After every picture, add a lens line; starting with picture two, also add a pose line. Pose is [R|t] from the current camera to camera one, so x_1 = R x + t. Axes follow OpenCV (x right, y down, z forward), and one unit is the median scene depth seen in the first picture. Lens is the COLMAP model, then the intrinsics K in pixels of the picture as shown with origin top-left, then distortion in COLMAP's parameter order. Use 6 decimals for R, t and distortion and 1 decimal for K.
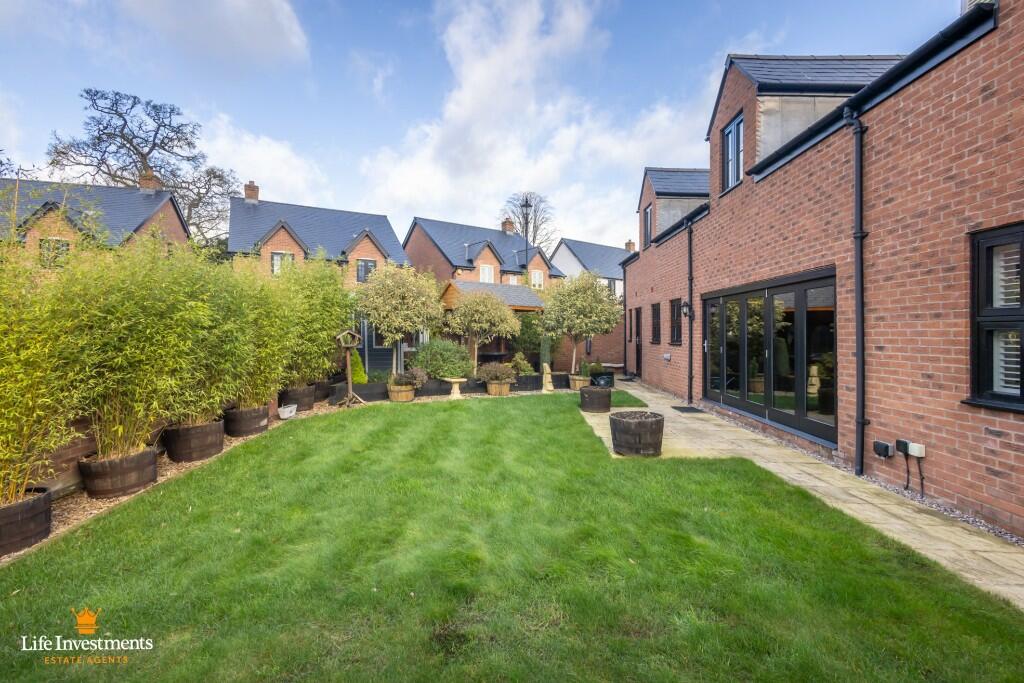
lens RADIAL K [[493.1, 0, 512.8], [0, 493.1, 333.9], [0, 0, 1]] dist [0.015725, -0.001593]
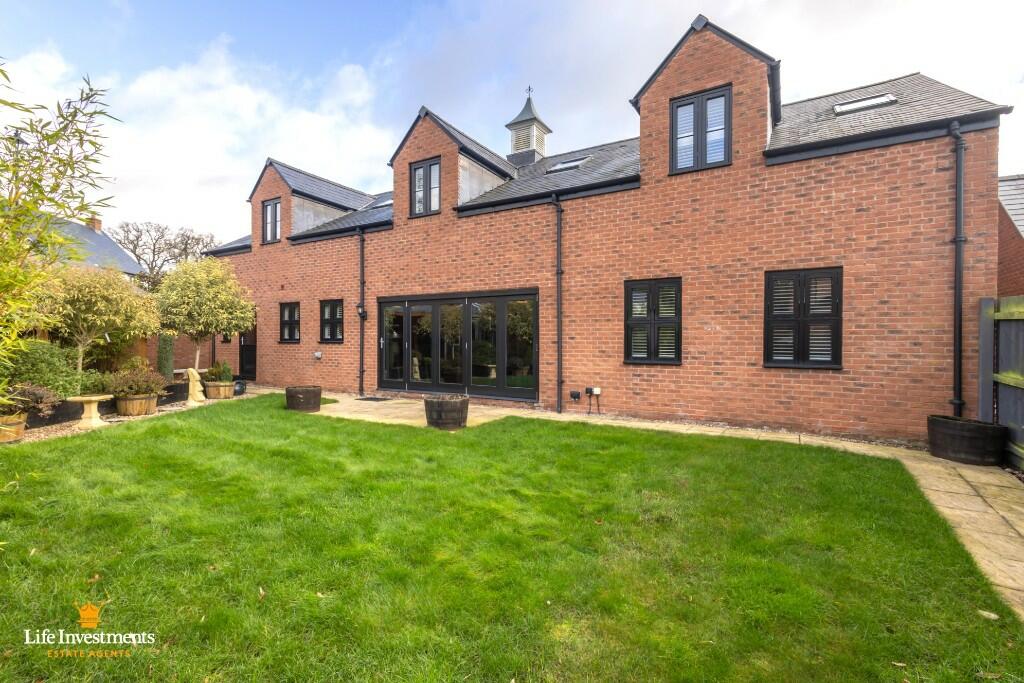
lens RADIAL K [[493.1, 0, 507.2], [0, 493.1, 340.2], [0, 0, 1]] dist [0.015725, -0.001593]
pose [[0.480952, -0.006057, 0.876726, -0.768593], [0.003347, 0.999982, 0.005073, 0.022773], [-0.876740, 0.000494, 0.480964, 0.308270]]
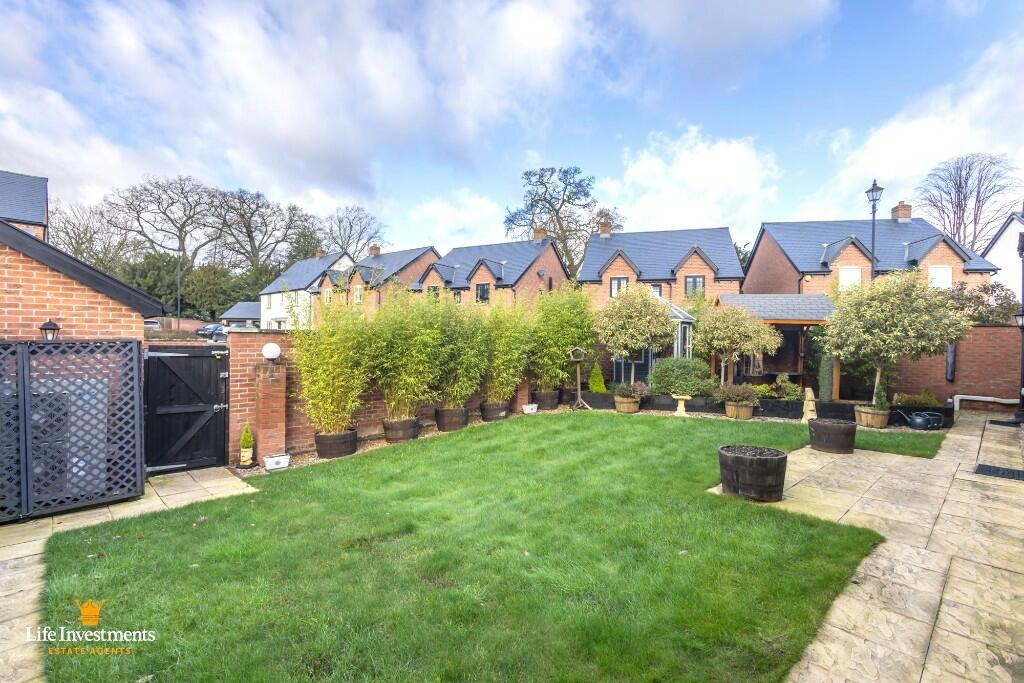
lens RADIAL K [[493.1, 0, 520.3], [0, 493.1, 346.4], [0, 0, 1]] dist [0.015725, -0.001593]
pose [[0.689131, 0.011823, -0.724540, 0.678425], [-0.010761, 0.999924, 0.006081, -0.022252], [0.724557, 0.003606, 0.689206, 0.121359]]
